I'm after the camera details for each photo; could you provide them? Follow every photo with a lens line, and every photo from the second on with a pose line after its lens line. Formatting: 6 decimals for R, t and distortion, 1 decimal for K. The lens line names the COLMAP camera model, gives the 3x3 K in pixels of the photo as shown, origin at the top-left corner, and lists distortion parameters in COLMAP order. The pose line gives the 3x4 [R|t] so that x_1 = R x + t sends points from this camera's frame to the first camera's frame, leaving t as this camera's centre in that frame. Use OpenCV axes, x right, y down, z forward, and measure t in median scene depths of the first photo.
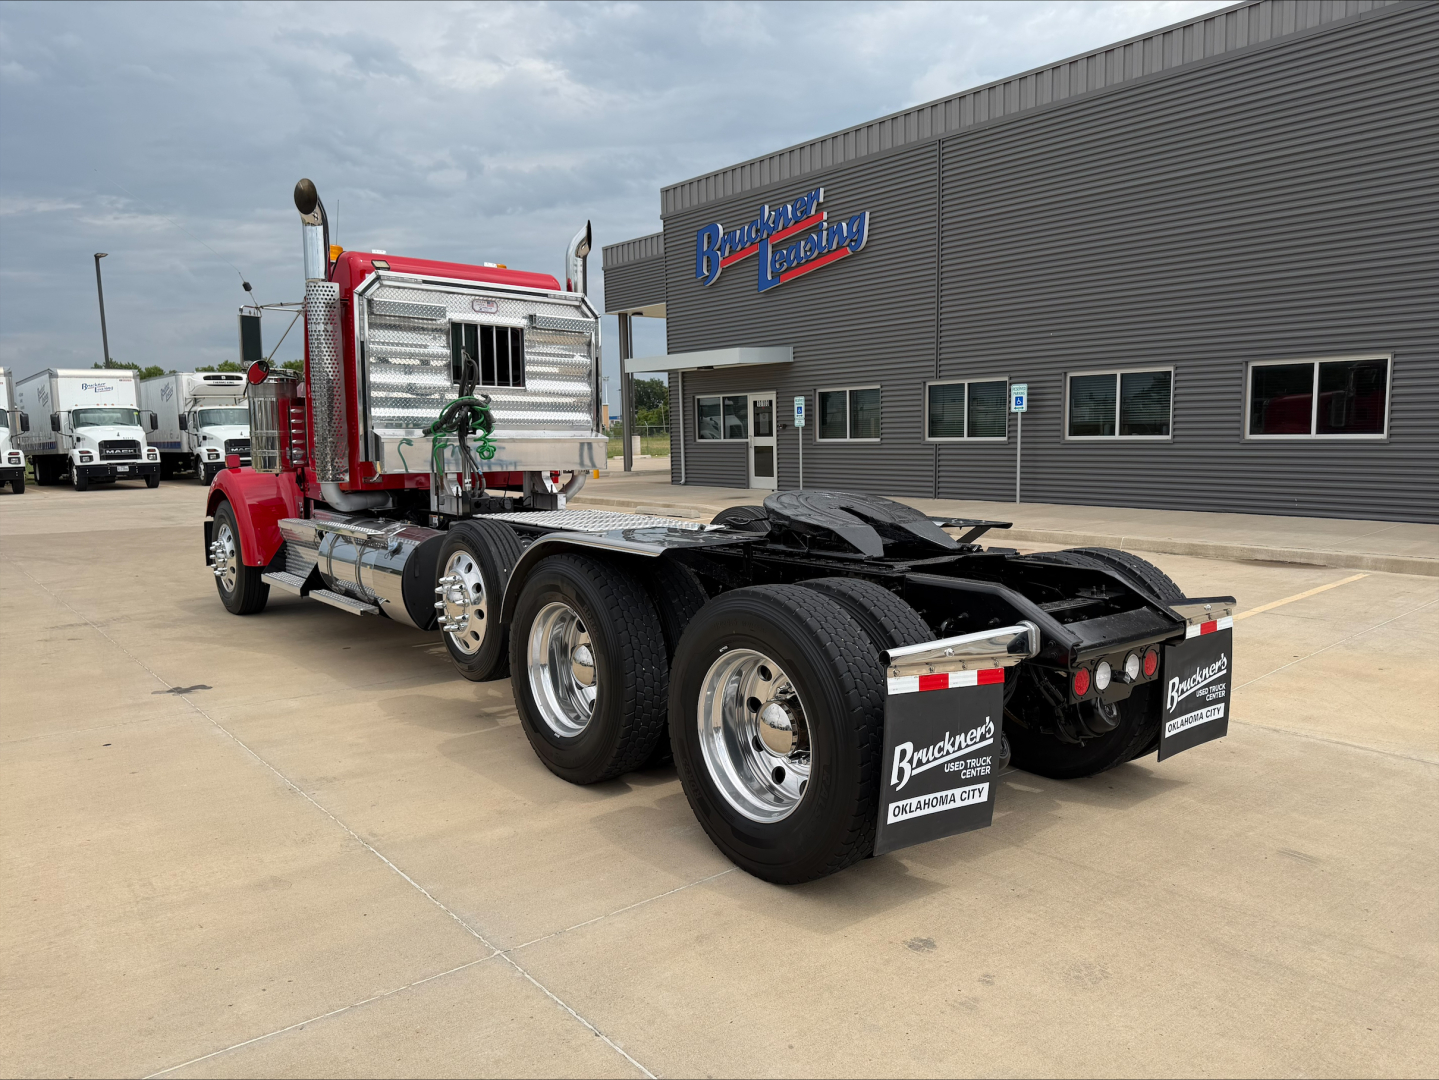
lens RADIAL K [[989.4, 0, 719.1], [0, 989.4, 531.0], [0, 0, 1]] dist [0.042304, -0.045788]
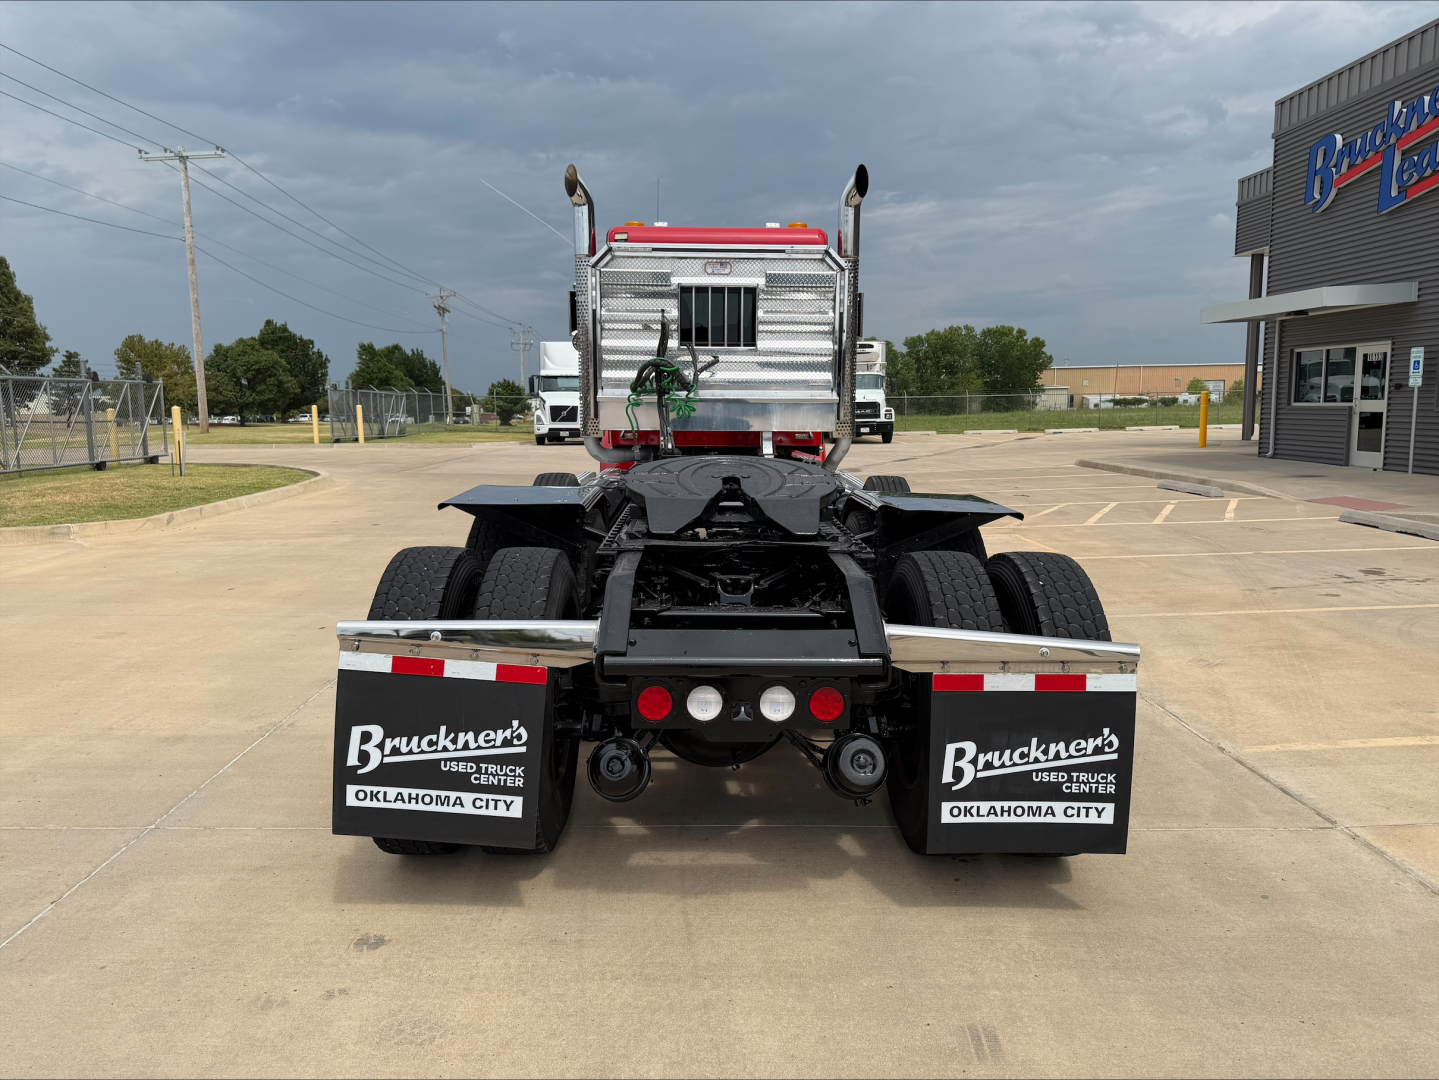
lens RADIAL K [[987.2, 0, 724.7], [0, 987.2, 526.9], [0, 0, 1]] dist [0.074637, -0.100717]
pose [[0.789390, 0.083751, -0.608153, 0.666576], [-0.063927, 0.996479, 0.054252, -0.026938], [0.610555, -0.003949, 0.791964, 0.314677]]
